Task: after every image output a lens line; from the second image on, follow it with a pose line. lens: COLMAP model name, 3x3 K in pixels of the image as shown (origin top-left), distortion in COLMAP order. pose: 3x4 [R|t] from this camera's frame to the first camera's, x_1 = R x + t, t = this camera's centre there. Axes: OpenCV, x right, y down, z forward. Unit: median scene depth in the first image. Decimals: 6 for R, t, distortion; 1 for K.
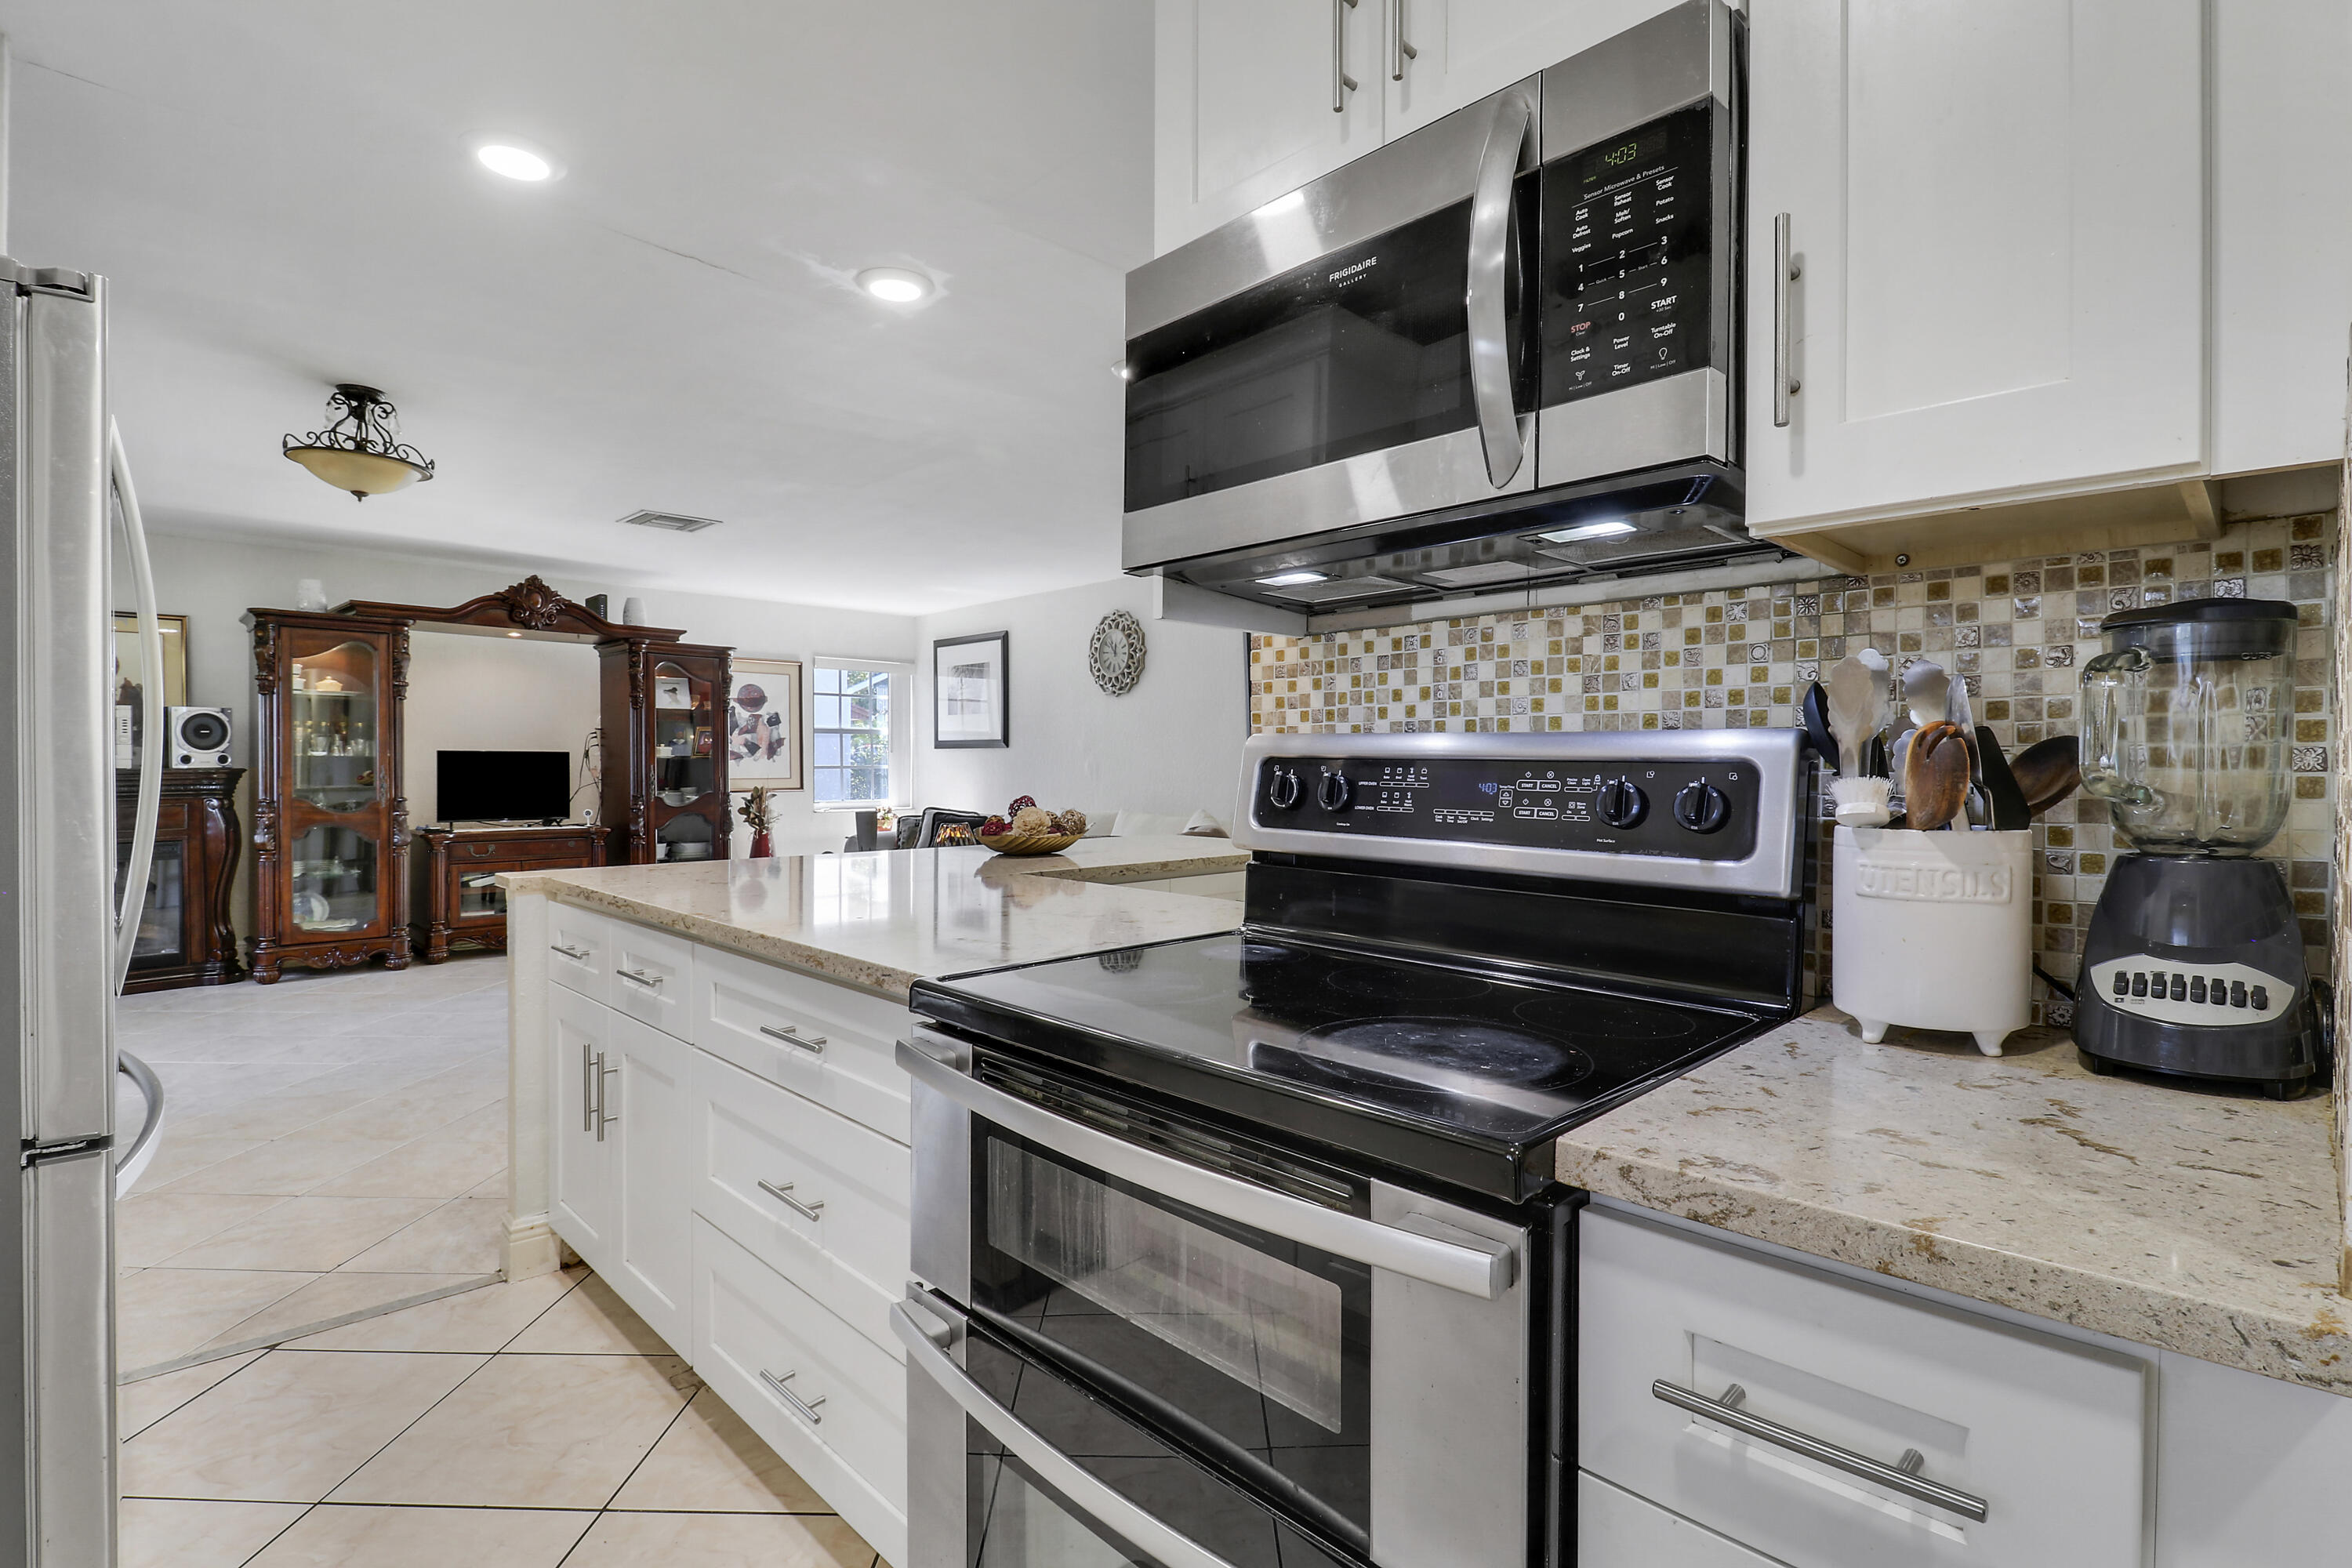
lens RADIAL K [[1099.6, 0, 1168.1], [0, 1099.6, 766.1], [0, 0, 1]] dist [0.001454, -0.013244]
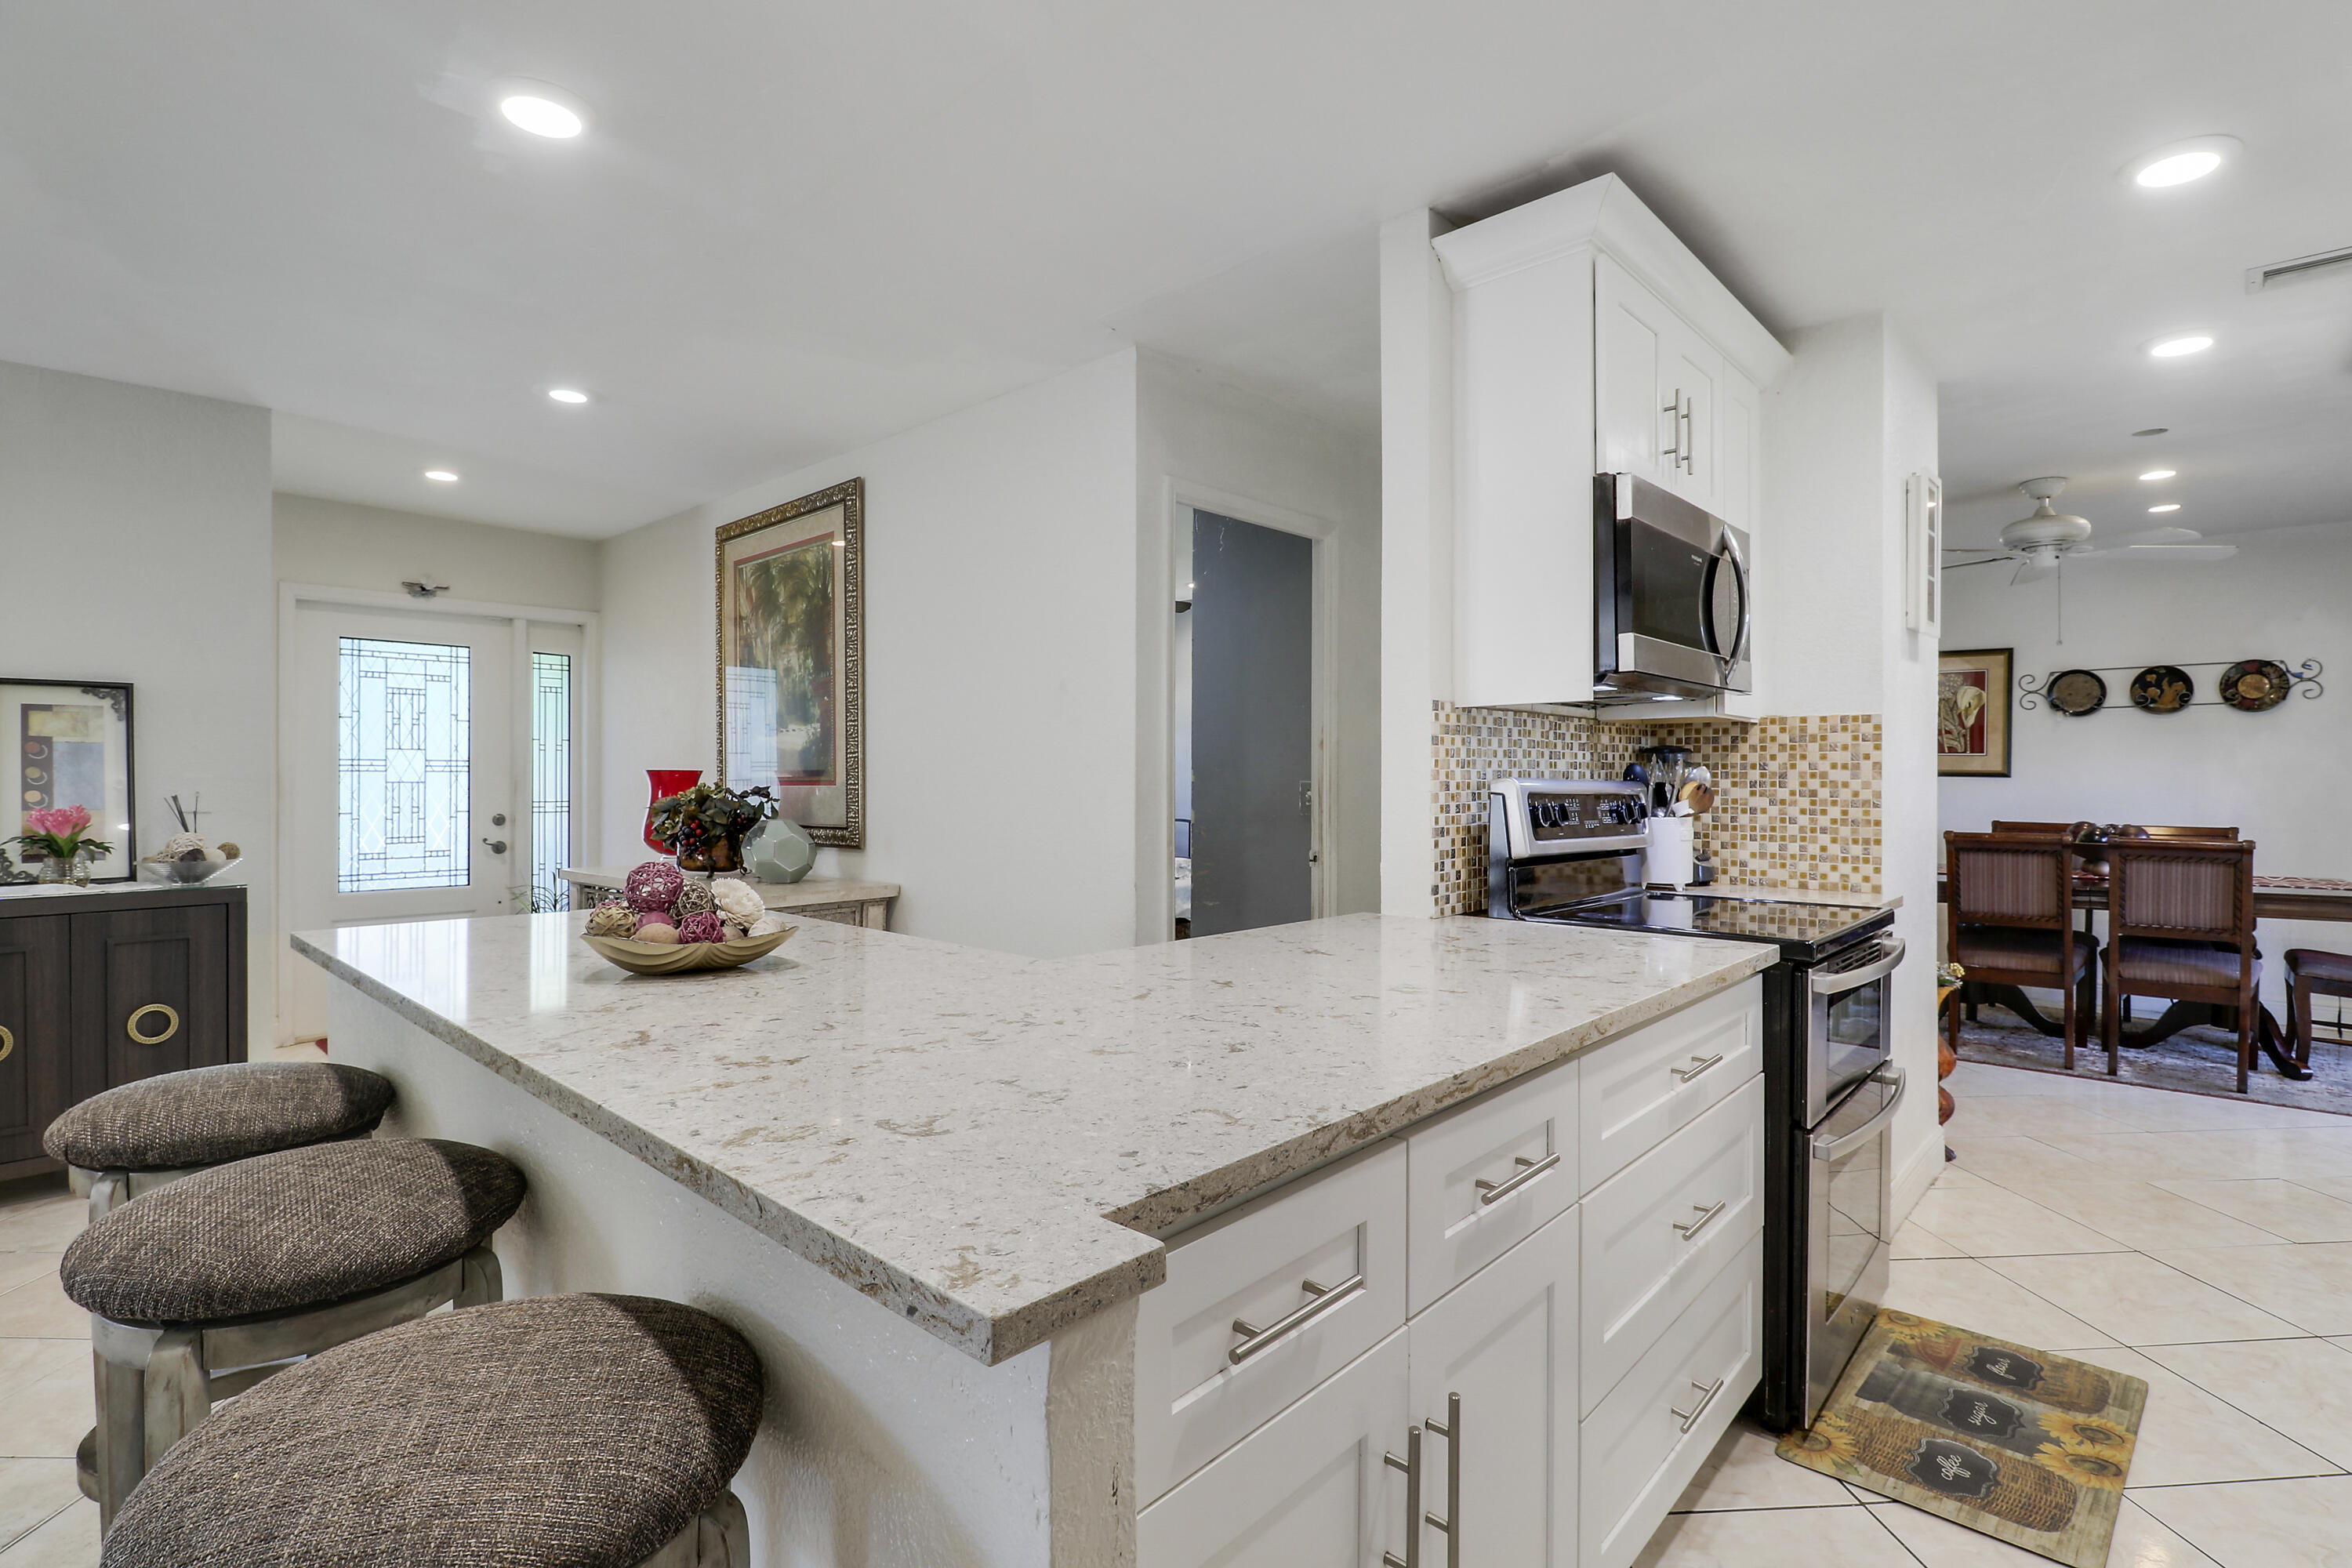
lens RADIAL K [[1099.6, 0, 1193.9], [0, 1099.6, 776.5], [0, 0, 1]] dist [0.001454, -0.013244]
pose [[-0.065319, -0.004504, 0.997854, -0.331297], [-0.002919, 0.999986, 0.004323, -0.009056], [-0.997860, -0.002631, -0.065331, 0.377958]]
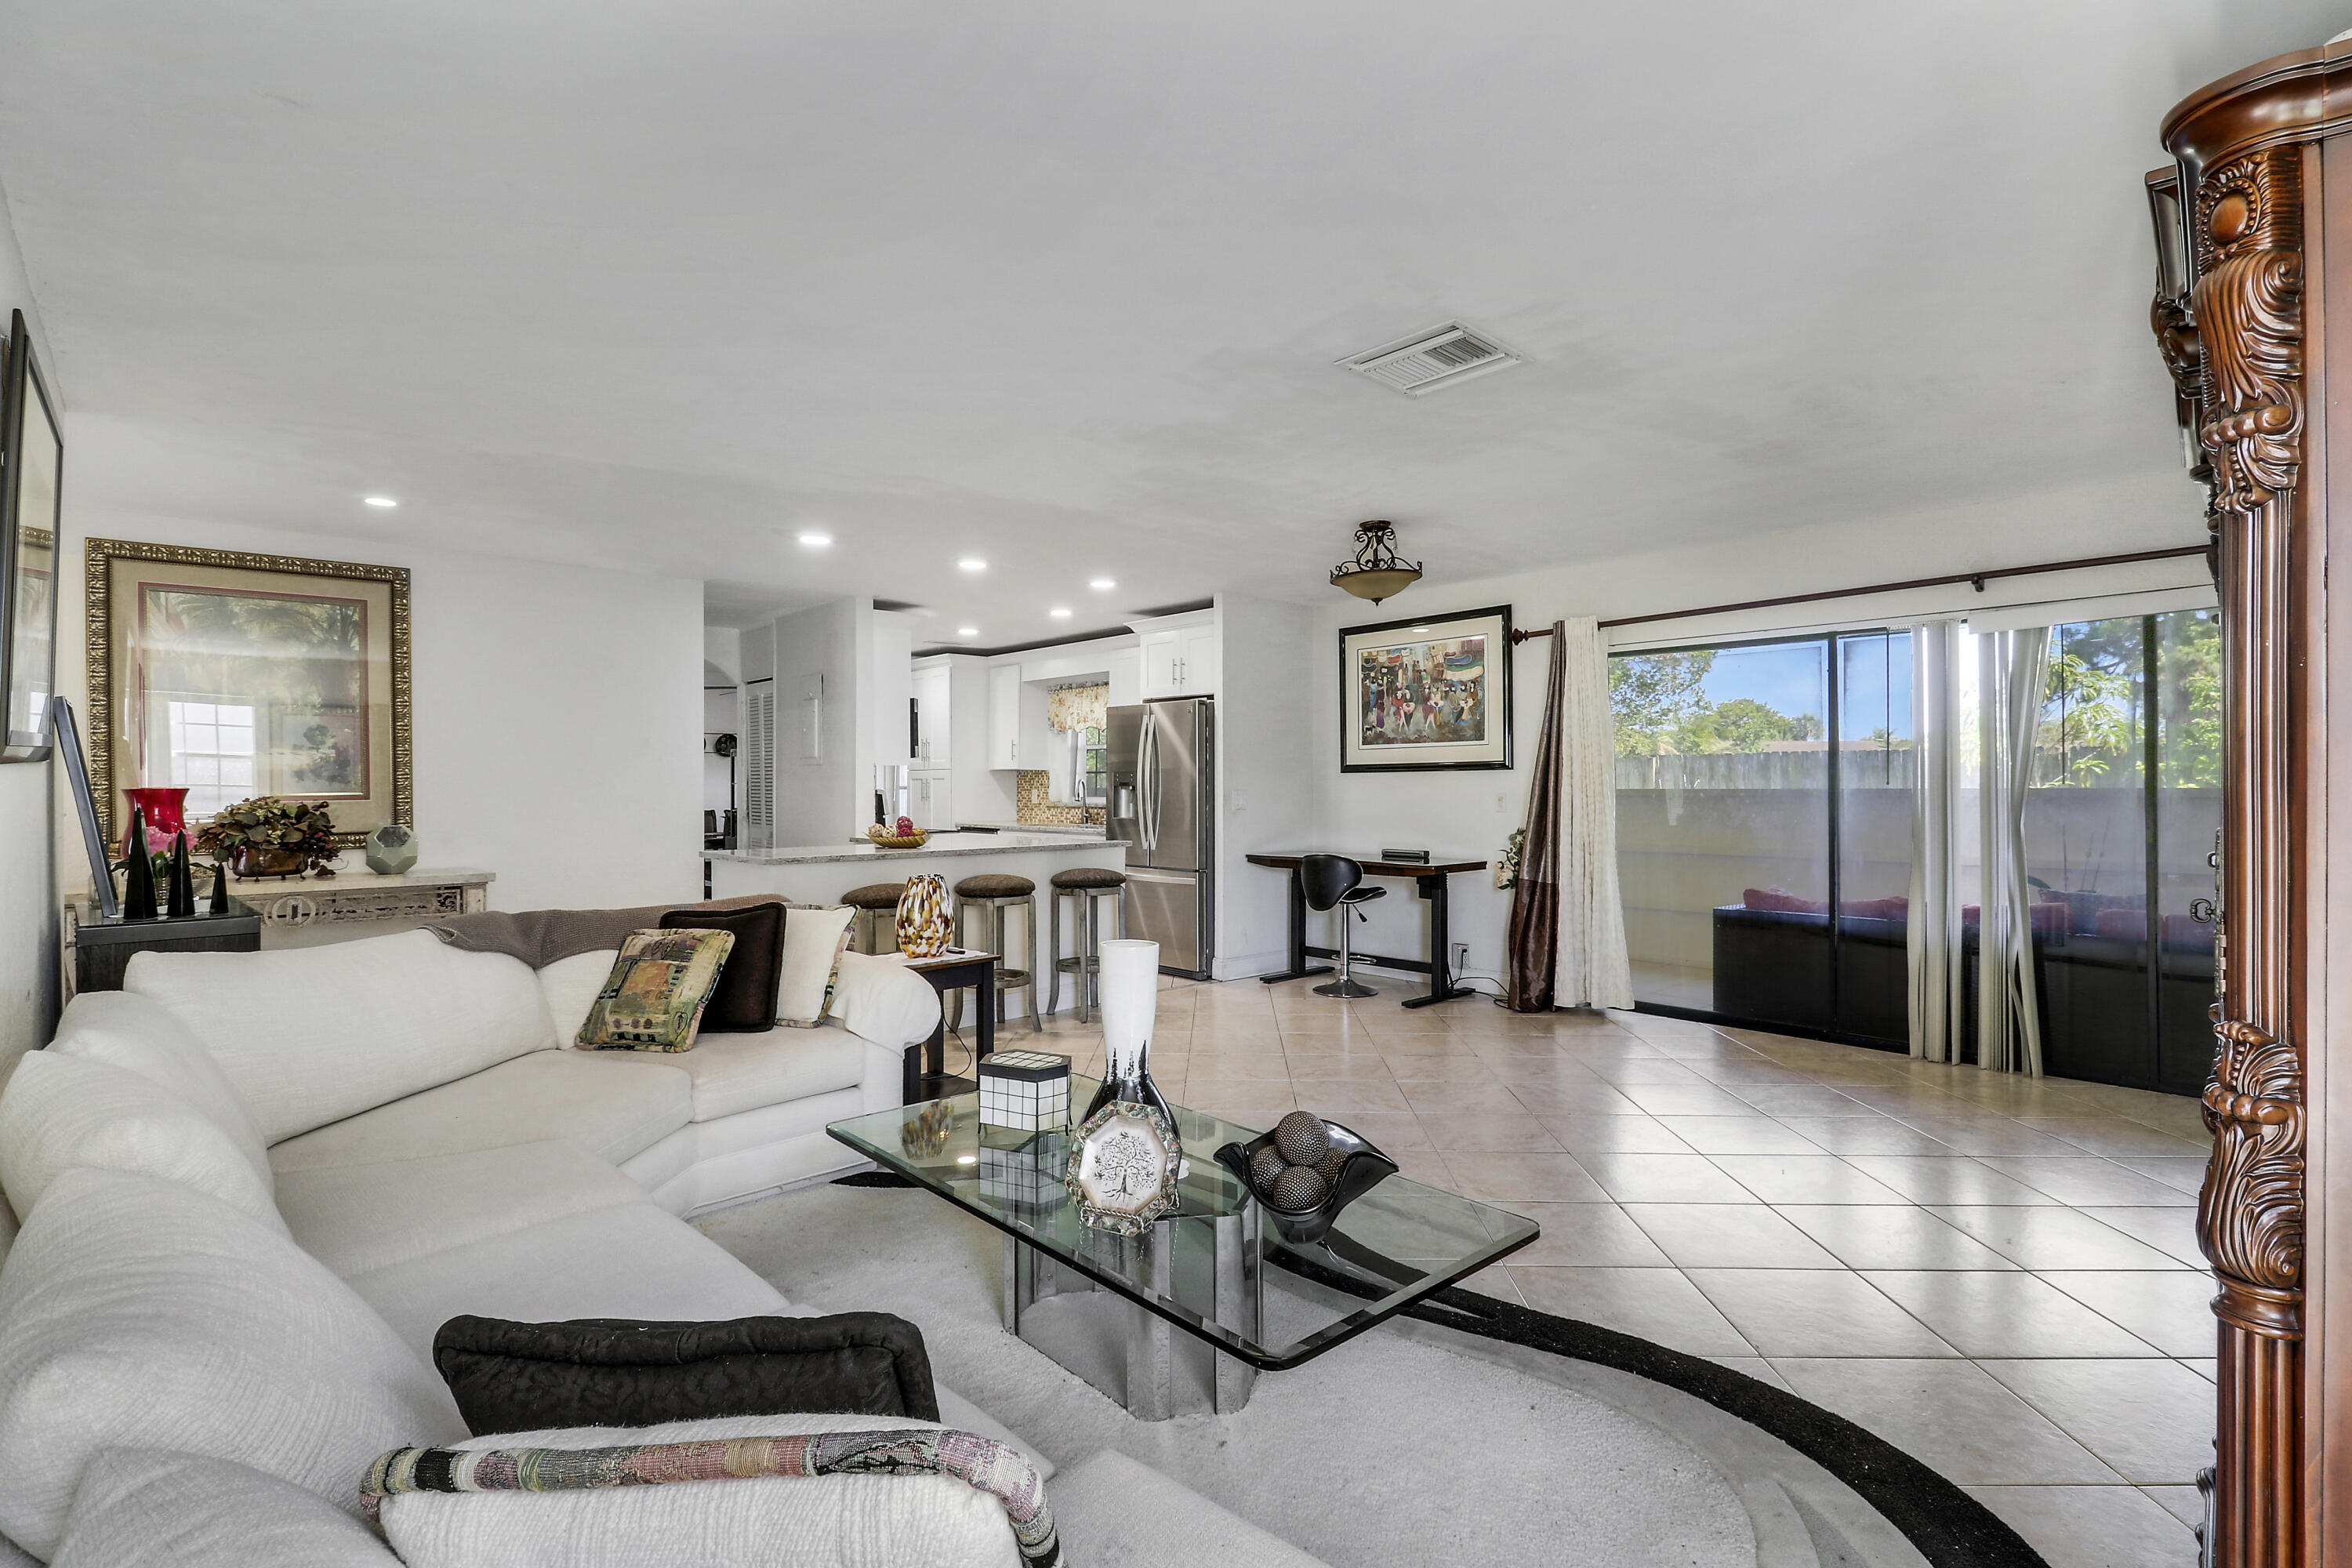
lens RADIAL K [[1099.6, 0, 1192.5], [0, 1099.6, 791.8], [0, 0, 1]] dist [0.001454, -0.013244]
pose [[-0.999995, -0.000047, 0.003259, -0.293294], [-0.000026, 0.999978, 0.006559, -0.011632], [-0.003259, 0.006559, -0.999973, 1.342620]]
